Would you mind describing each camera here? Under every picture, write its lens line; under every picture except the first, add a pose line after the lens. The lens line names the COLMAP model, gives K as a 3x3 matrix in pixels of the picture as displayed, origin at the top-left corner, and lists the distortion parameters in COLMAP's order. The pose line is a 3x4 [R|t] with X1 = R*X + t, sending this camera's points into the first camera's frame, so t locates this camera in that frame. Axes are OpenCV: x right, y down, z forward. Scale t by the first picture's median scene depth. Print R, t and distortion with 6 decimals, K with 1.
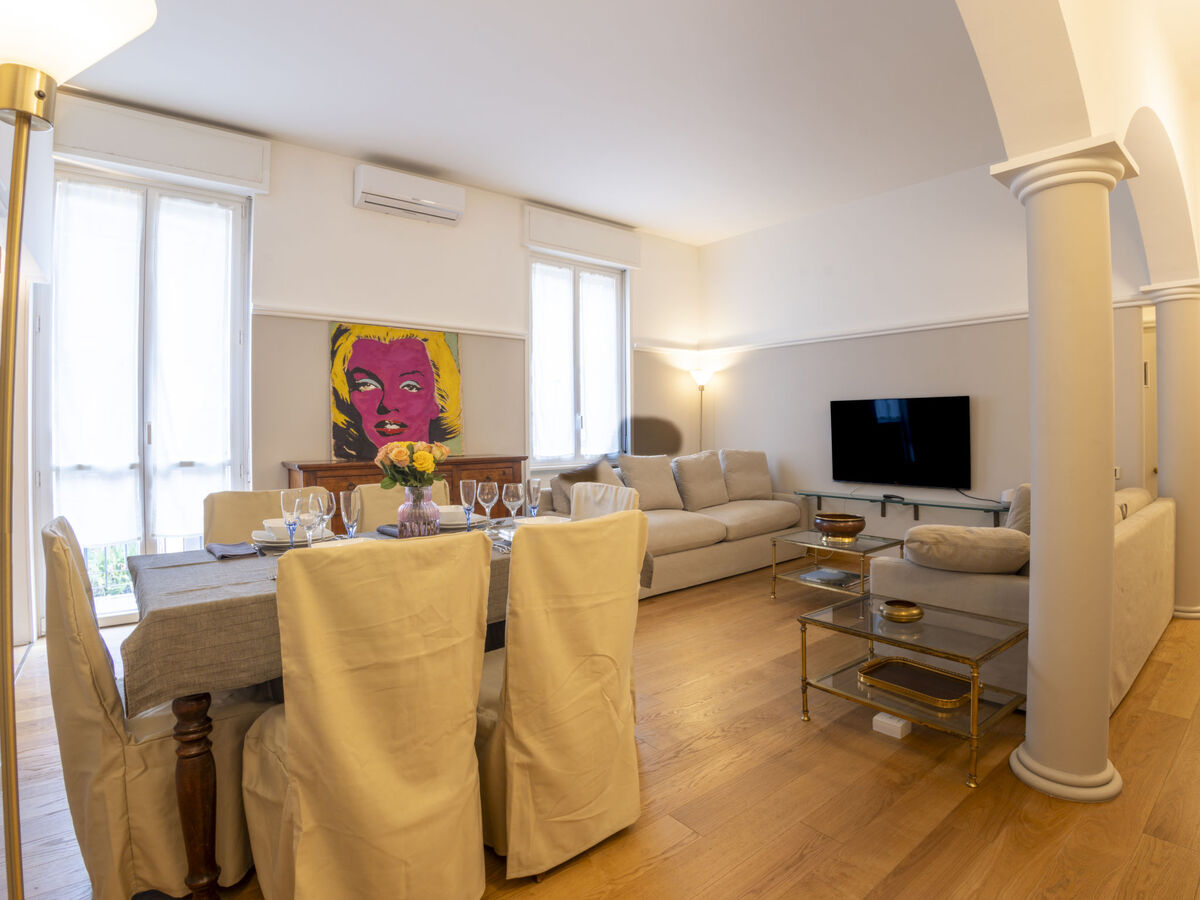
lens RADIAL K [[621.1, 0, 671.6], [0, 621.1, 440.7], [0, 0, 1]] dist [-0.086613, 0.014893]
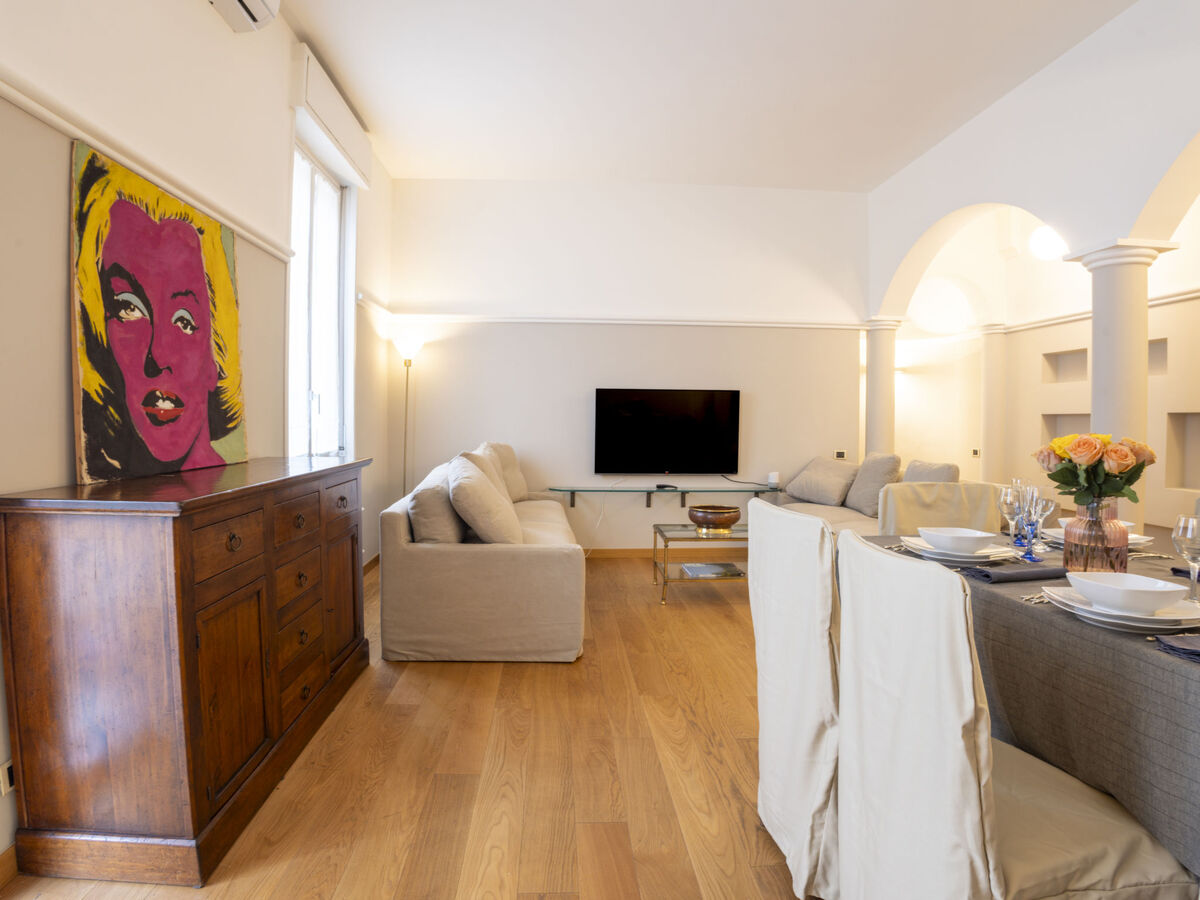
lens RADIAL K [[652.1, 0, 594.2], [0, 652.1, 438.1], [0, 0, 1]] dist [-0.108937, 0.022217]
pose [[0.643453, -0.011481, 0.765399, -0.678565], [0.001684, 0.999906, 0.013583, -0.003766], [-0.765483, -0.007451, 0.643412, 0.499920]]
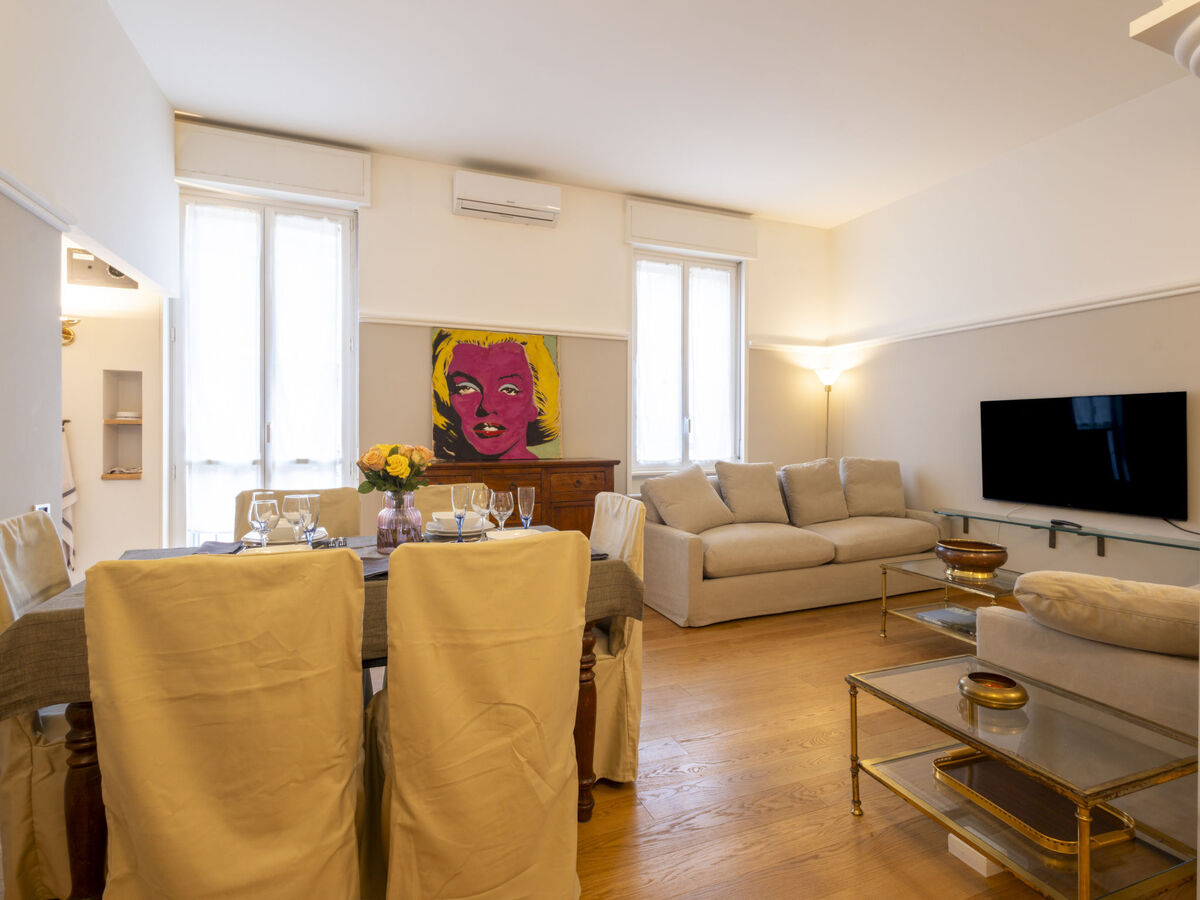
lens RADIAL K [[619.8, 0, 635.1], [0, 619.8, 447.4], [0, 0, 1]] dist [0.000605, -0.000239]
pose [[0.946703, 0.016394, -0.321690, 0.120500], [-0.015031, 0.999864, 0.006721, -0.002808], [0.321756, -0.001528, 0.946821, 0.101370]]
